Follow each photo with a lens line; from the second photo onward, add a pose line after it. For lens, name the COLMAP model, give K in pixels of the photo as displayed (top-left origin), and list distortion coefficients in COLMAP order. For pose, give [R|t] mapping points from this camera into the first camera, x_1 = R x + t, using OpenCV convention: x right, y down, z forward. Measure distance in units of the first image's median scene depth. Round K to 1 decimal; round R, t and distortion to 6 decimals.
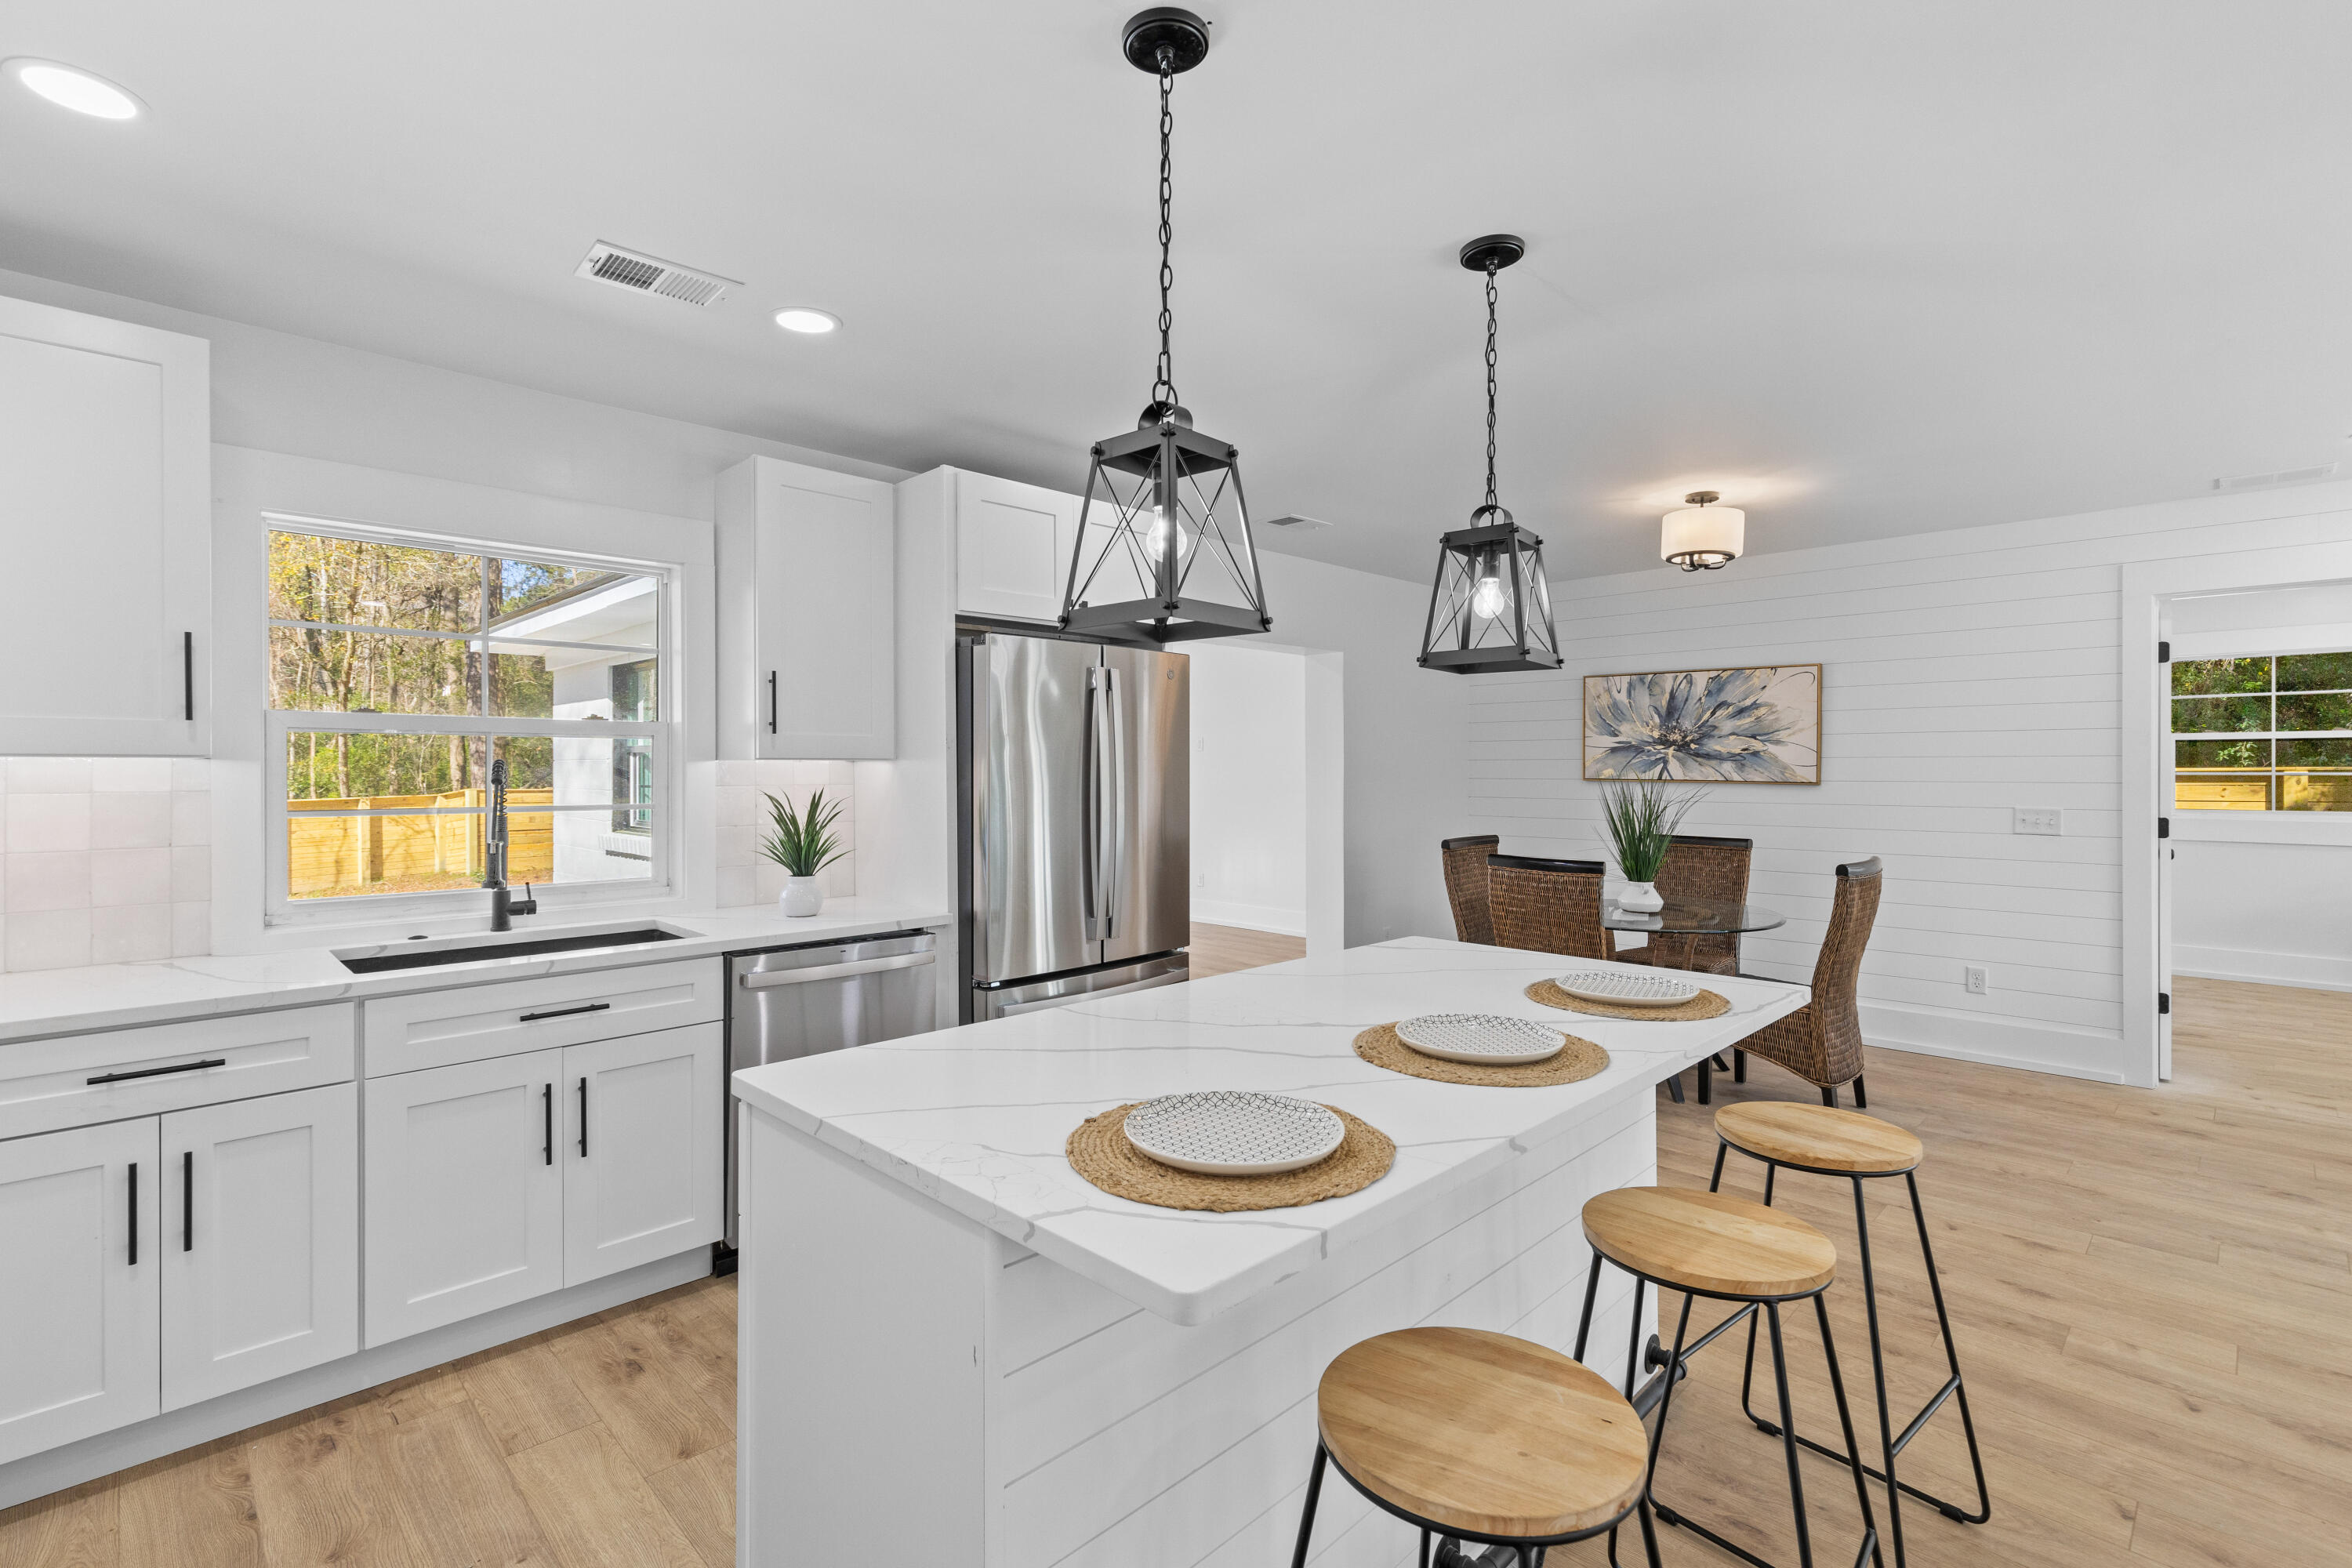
lens RADIAL K [[1060.4, 0, 1180.7], [0, 1060.4, 777.6], [0, 0, 1]] dist [0.005874, -0.000364]
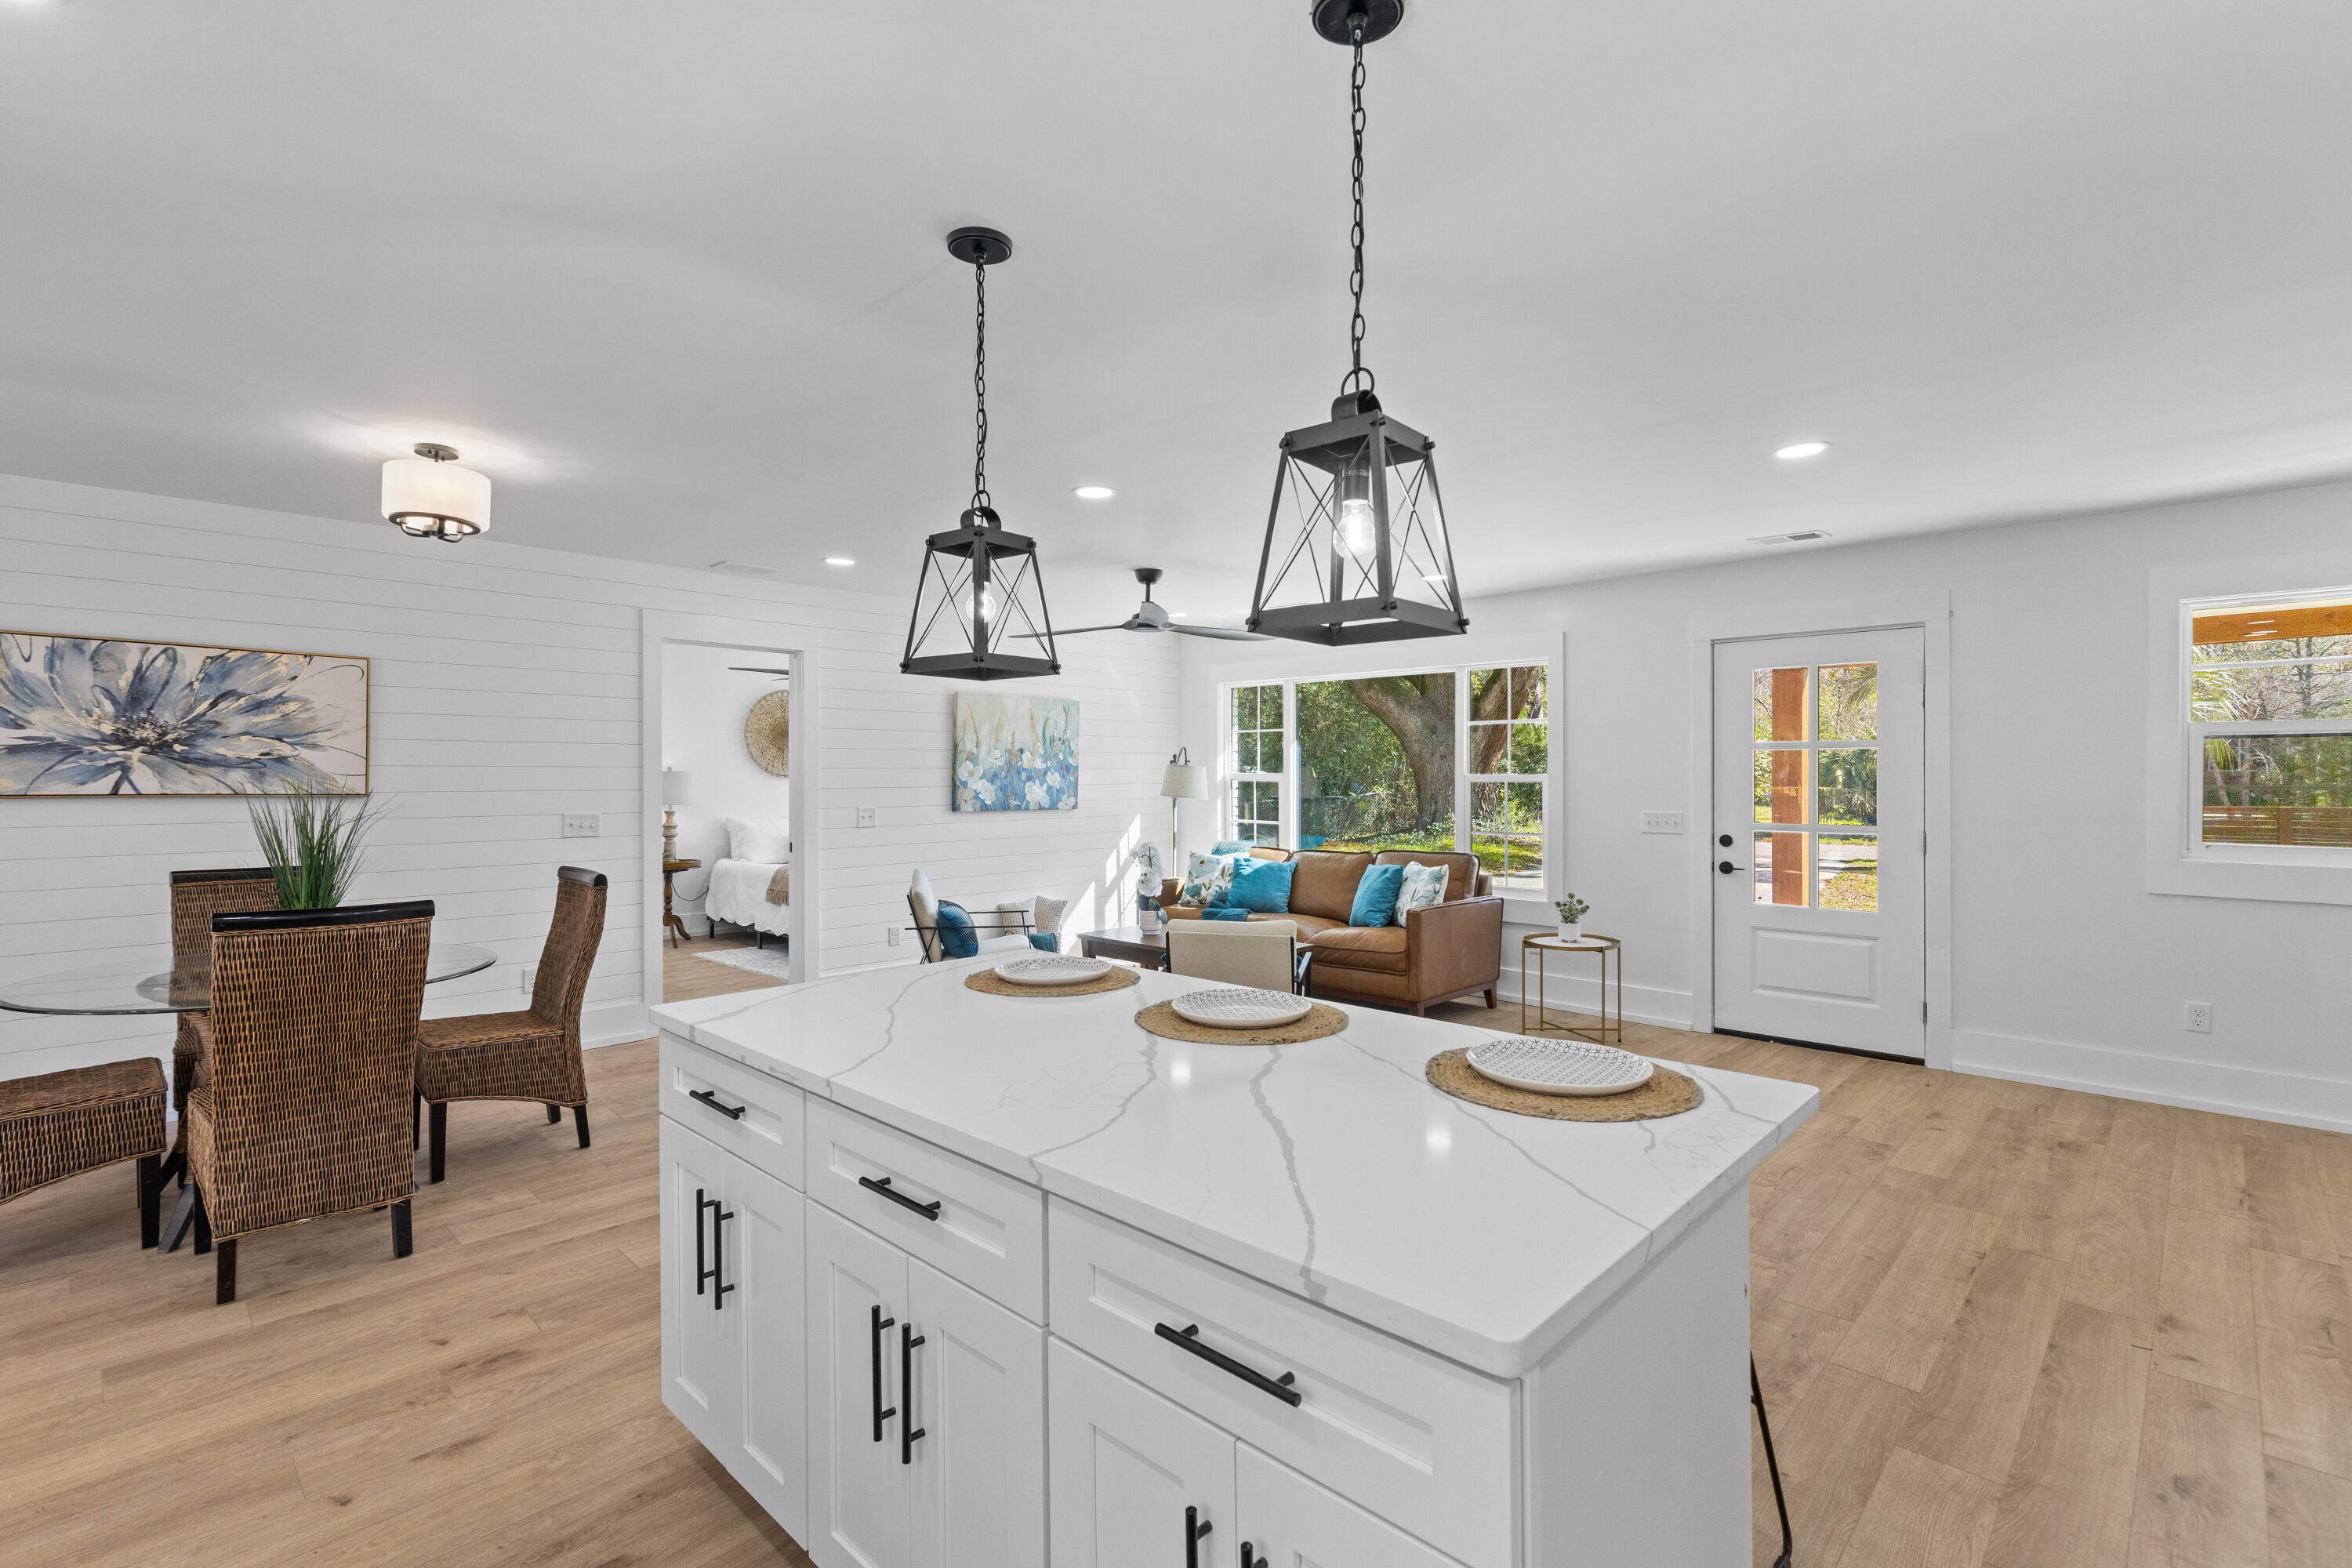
lens RADIAL K [[1060.4, 0, 1180.7], [0, 1060.4, 777.6], [0, 0, 1]] dist [0.005874, -0.000364]
pose [[-0.020337, -0.000923, 0.999793, -0.275908], [0.009941, 0.999950, 0.001126, -0.003107], [-0.999744, 0.009962, -0.020327, 0.341587]]
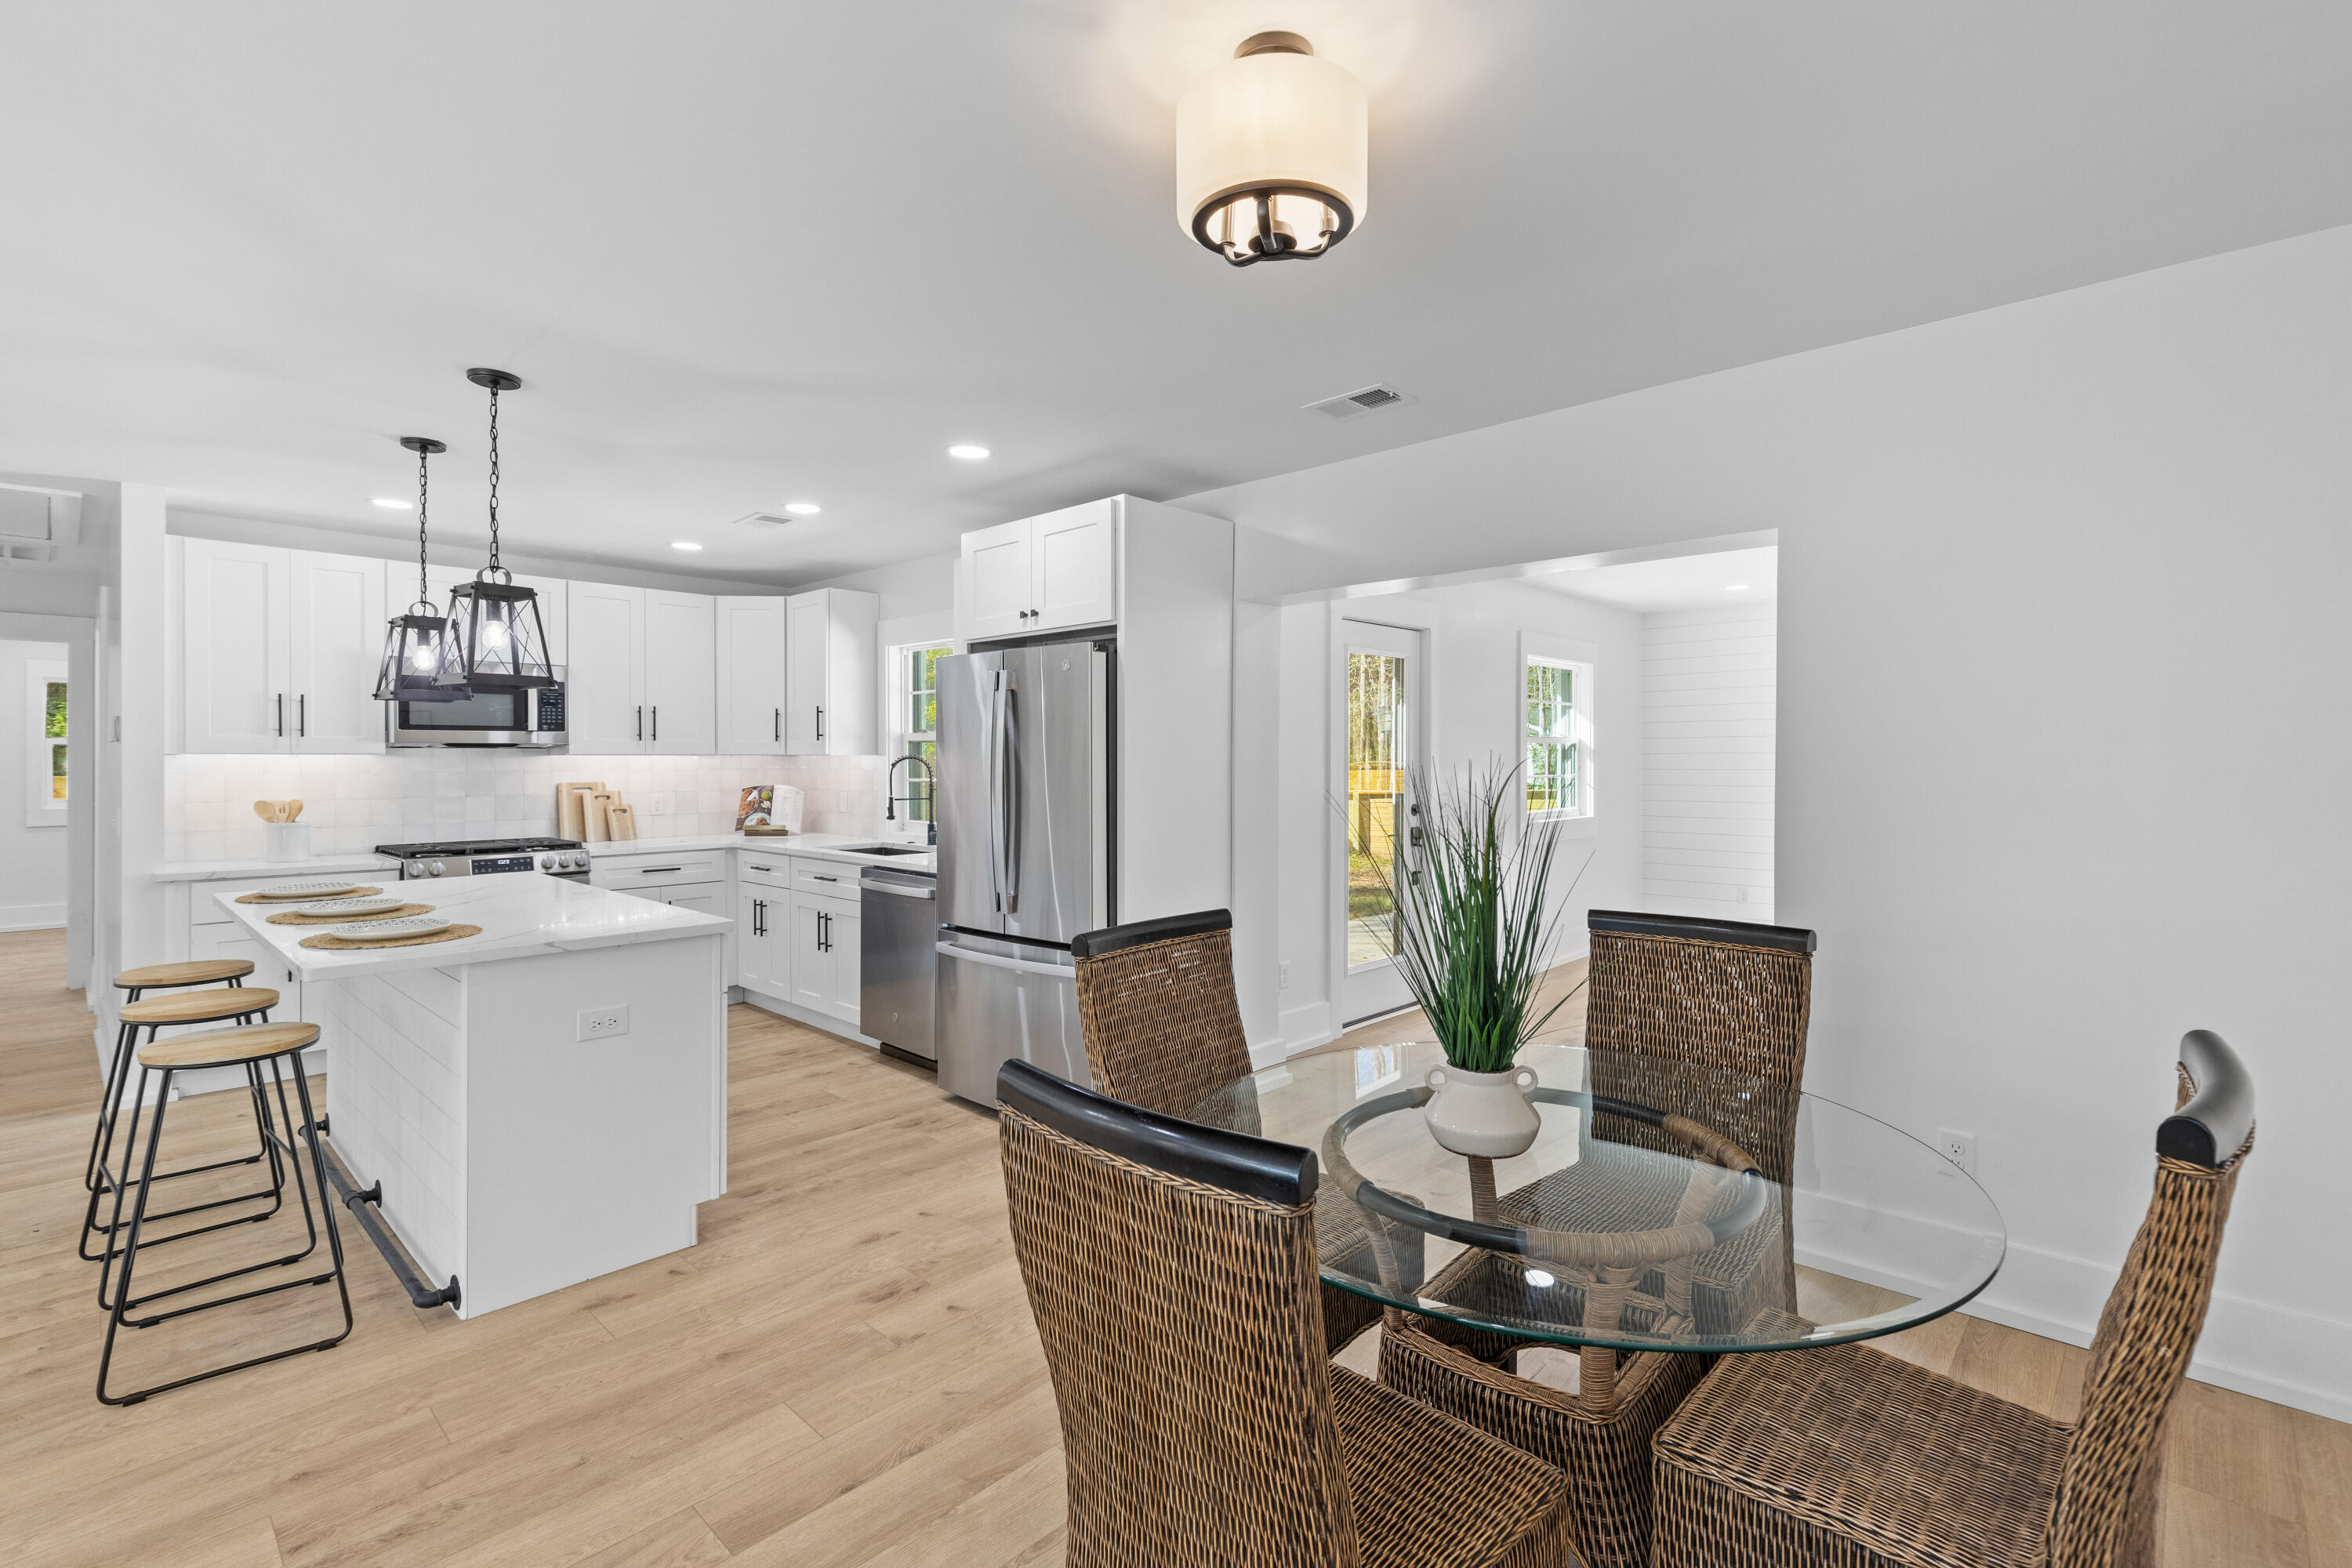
lens RADIAL K [[1060.4, 0, 1180.7], [0, 1060.4, 777.6], [0, 0, 1]] dist [0.005874, -0.000364]
pose [[0.028554, 0.016049, -0.999463, 0.676519], [-0.008261, 0.999841, 0.015819, -0.005580], [0.999558, 0.007805, 0.028682, 0.746115]]
